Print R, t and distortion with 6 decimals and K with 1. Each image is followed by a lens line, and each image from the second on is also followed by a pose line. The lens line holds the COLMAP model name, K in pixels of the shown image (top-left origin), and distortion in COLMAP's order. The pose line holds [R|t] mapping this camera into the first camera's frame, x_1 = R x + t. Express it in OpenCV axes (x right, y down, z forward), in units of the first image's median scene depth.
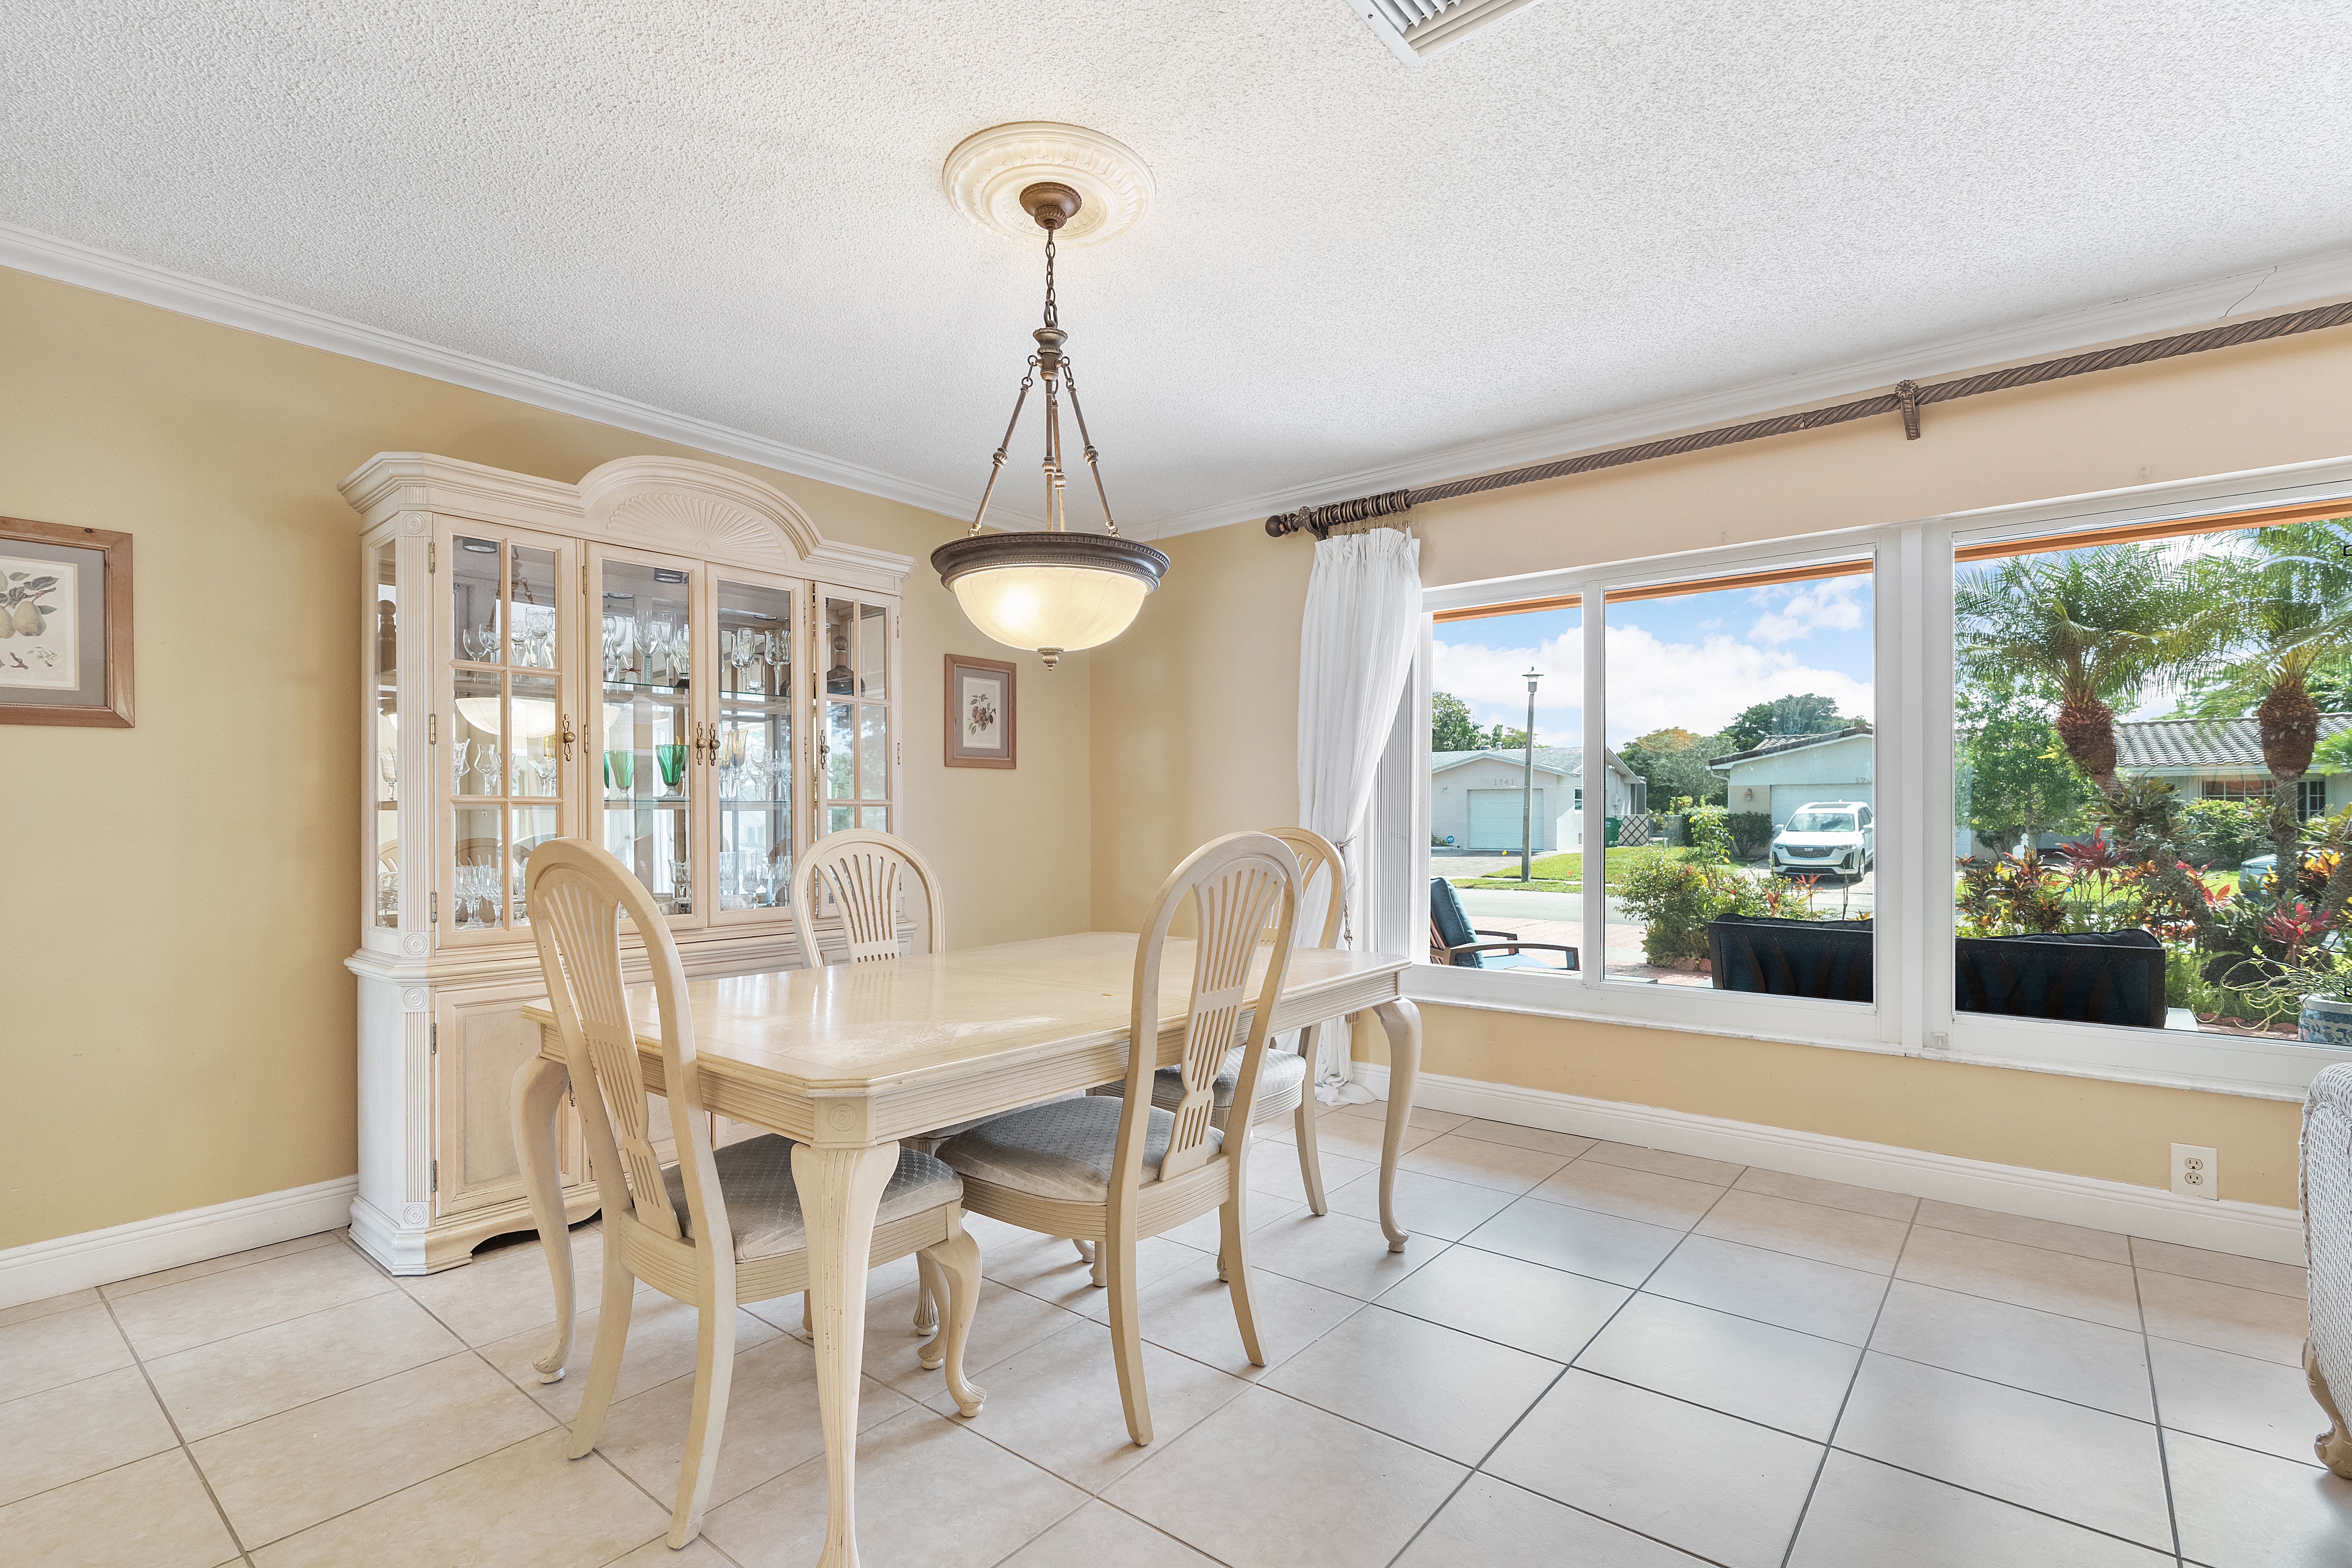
lens RADIAL K [[1112.4, 0, 1182.2], [0, 1112.4, 818.8], [0, 0, 1]] dist [-0.000809, -0.000083]
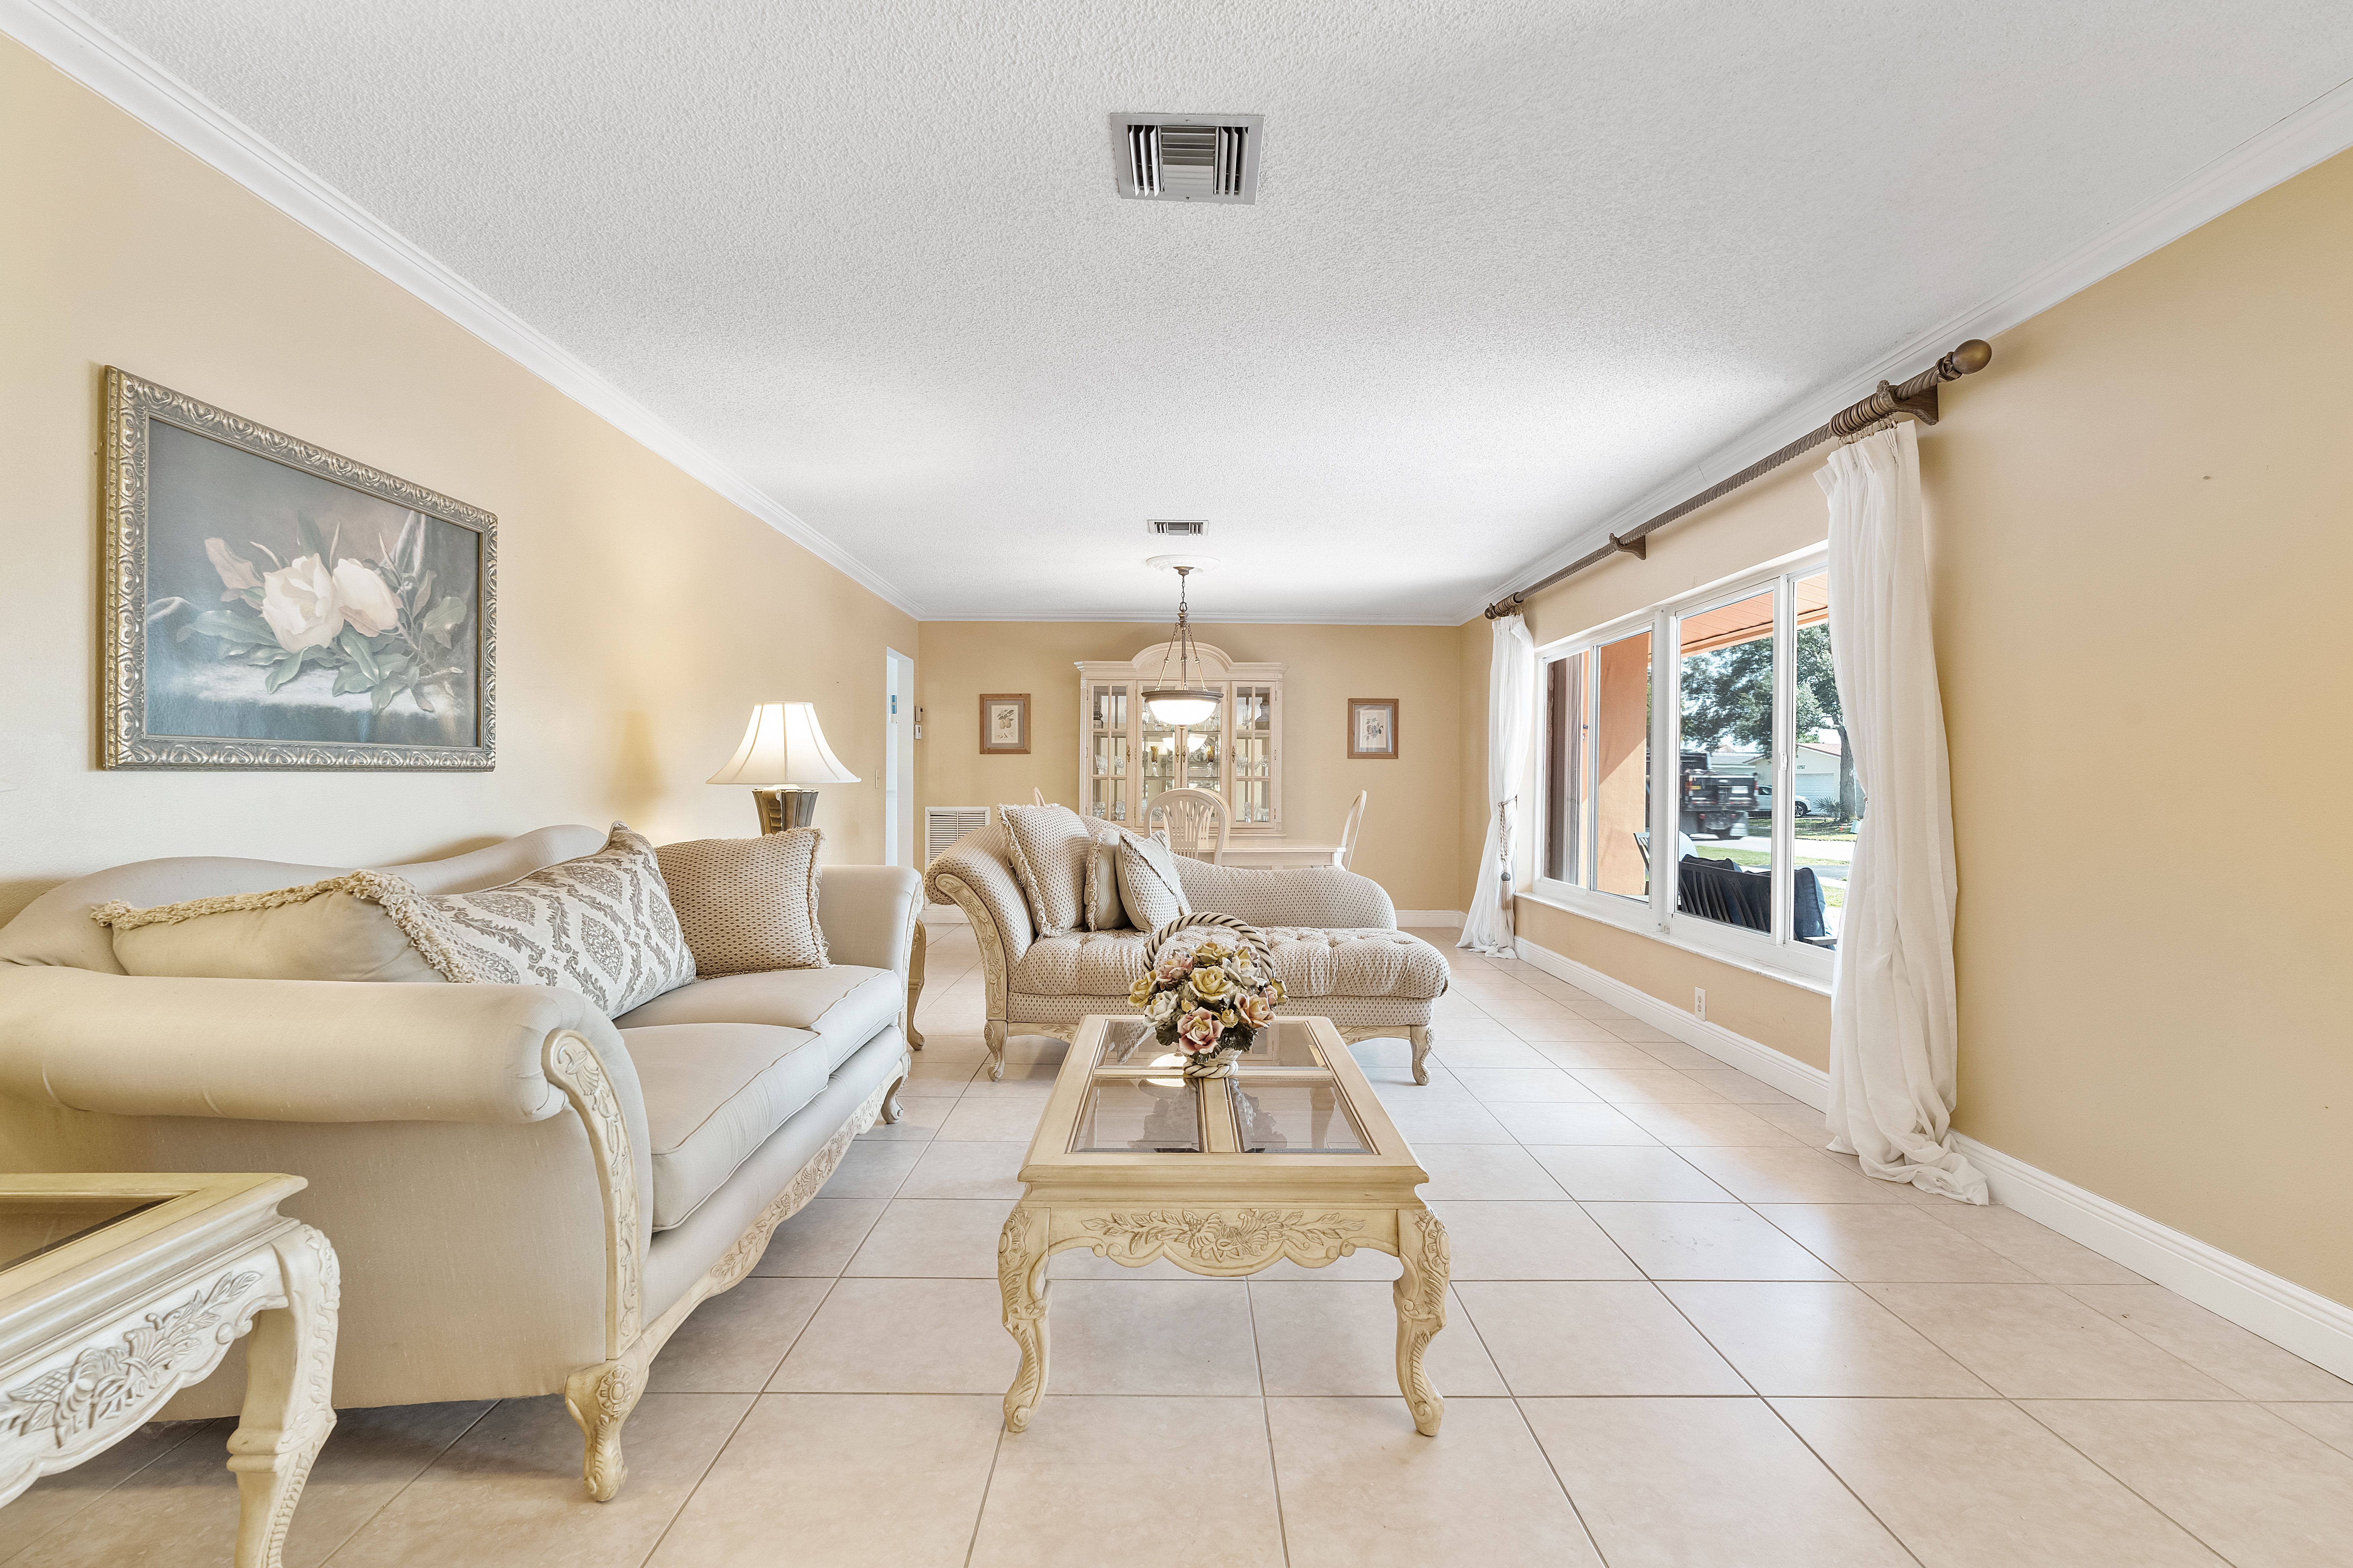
lens RADIAL K [[1081.9, 0, 1176.5], [0, 1081.9, 784.0], [0, 0, 1]] dist [-0.000640, 0.000253]
pose [[0.633122, 0.007723, -0.774014, 1.441232], [-0.013457, 0.999909, -0.001030, 0.002158], [0.773935, 0.011068, 0.633168, -0.537821]]
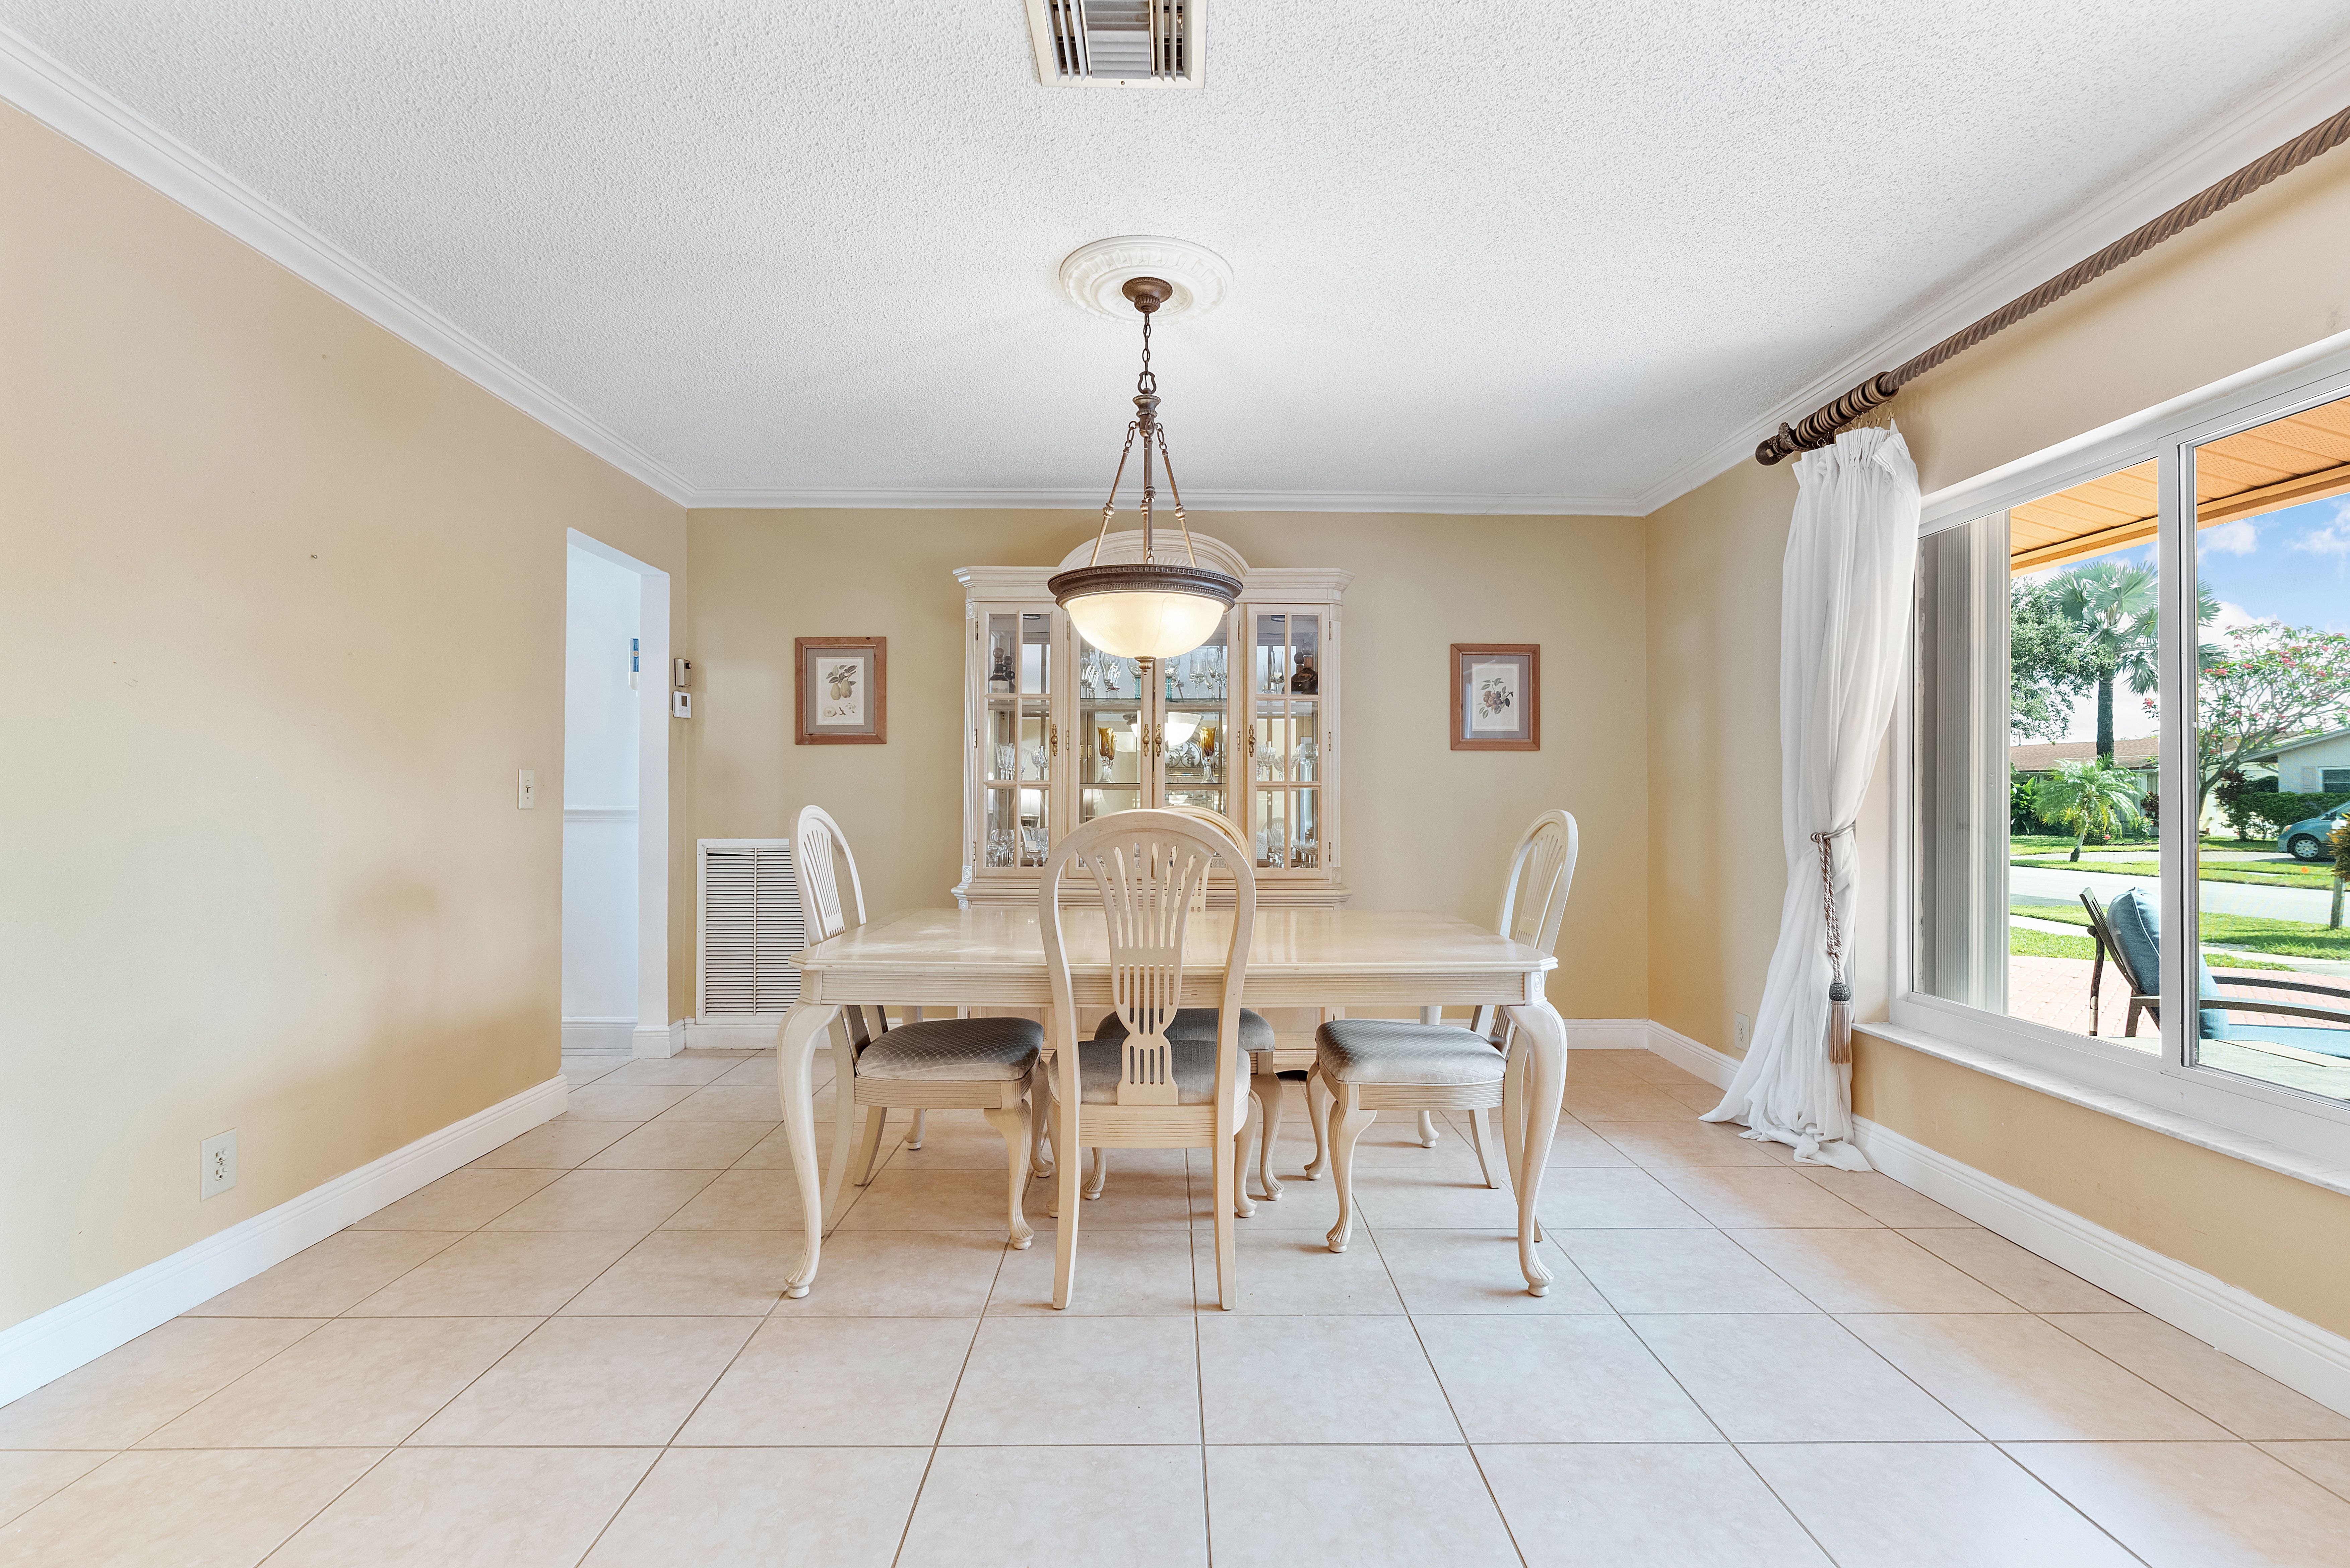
lens RADIAL K [[1080.5, 0, 1175.0], [0, 1080.5, 784.0], [0, 0, 1]] dist [-0.000640, 0.000253]
pose [[0.640599, -0.002426, -0.767872, 0.580446], [-0.009119, 0.999900, -0.010767, -0.002007], [0.767822, 0.013899, 0.640513, 0.196549]]
